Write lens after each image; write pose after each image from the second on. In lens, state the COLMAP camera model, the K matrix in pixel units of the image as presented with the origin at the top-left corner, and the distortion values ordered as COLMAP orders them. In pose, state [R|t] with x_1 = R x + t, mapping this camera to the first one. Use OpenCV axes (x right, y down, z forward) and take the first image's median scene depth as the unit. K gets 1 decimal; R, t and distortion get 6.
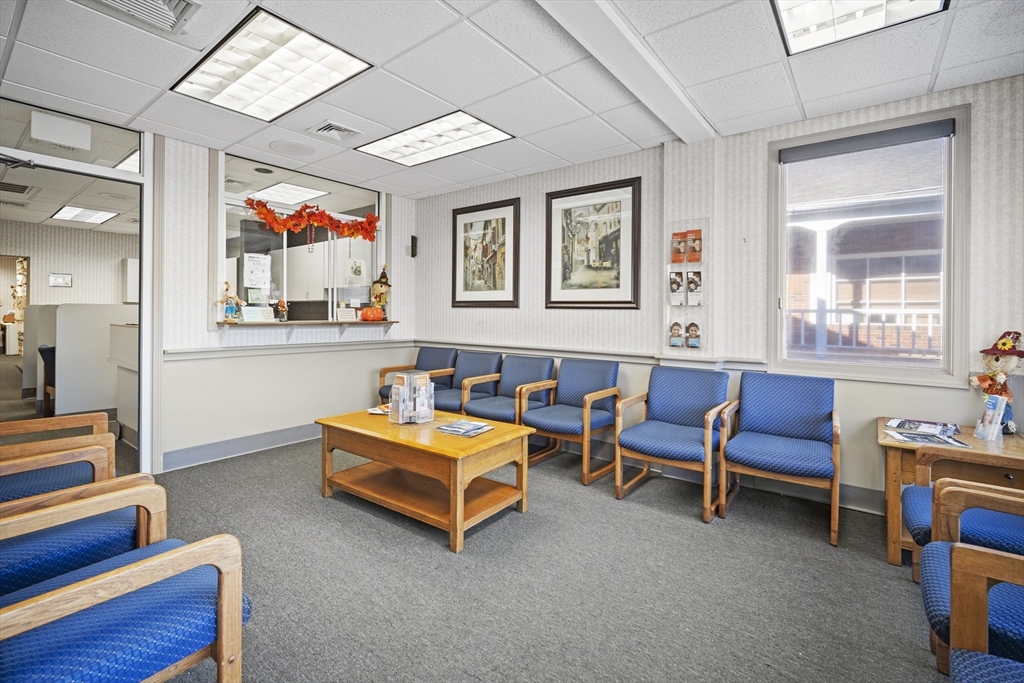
lens RADIAL K [[452.2, 0, 498.9], [0, 452.2, 315.7], [0, 0, 1]] dist [-0.003096, 0.000366]
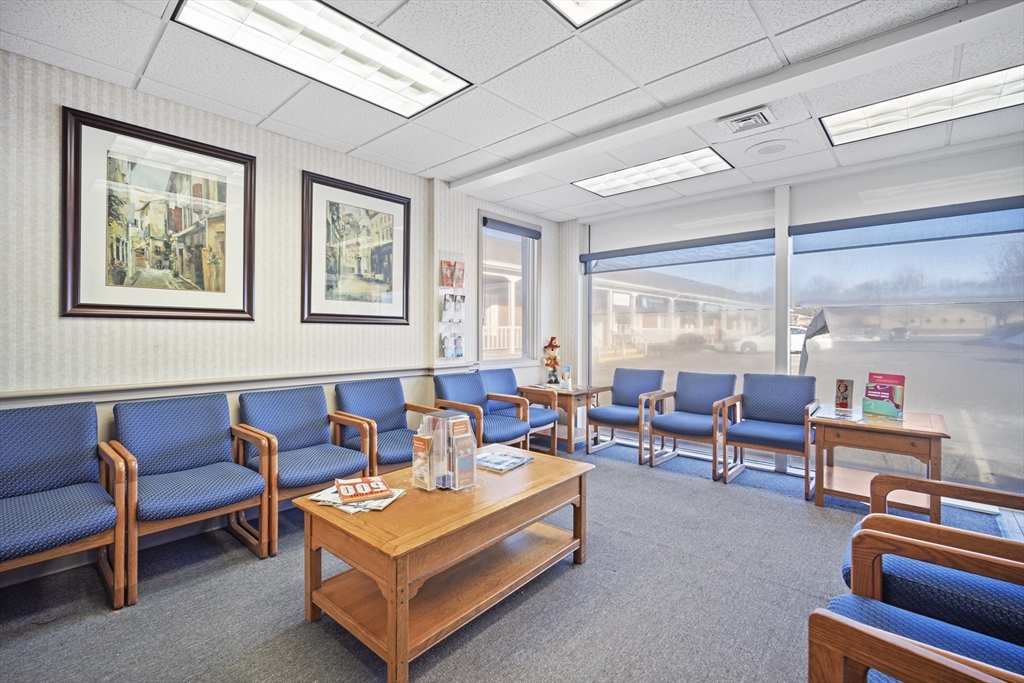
lens RADIAL K [[452.2, 0, 508.2], [0, 452.2, 331.4], [0, 0, 1]] dist [-0.003096, 0.000366]
pose [[0.080760, -0.002094, 0.996731, -0.645239], [0.014038, 0.999901, 0.000963, 0.002742], [-0.996635, 0.013914, 0.080782, 0.622315]]
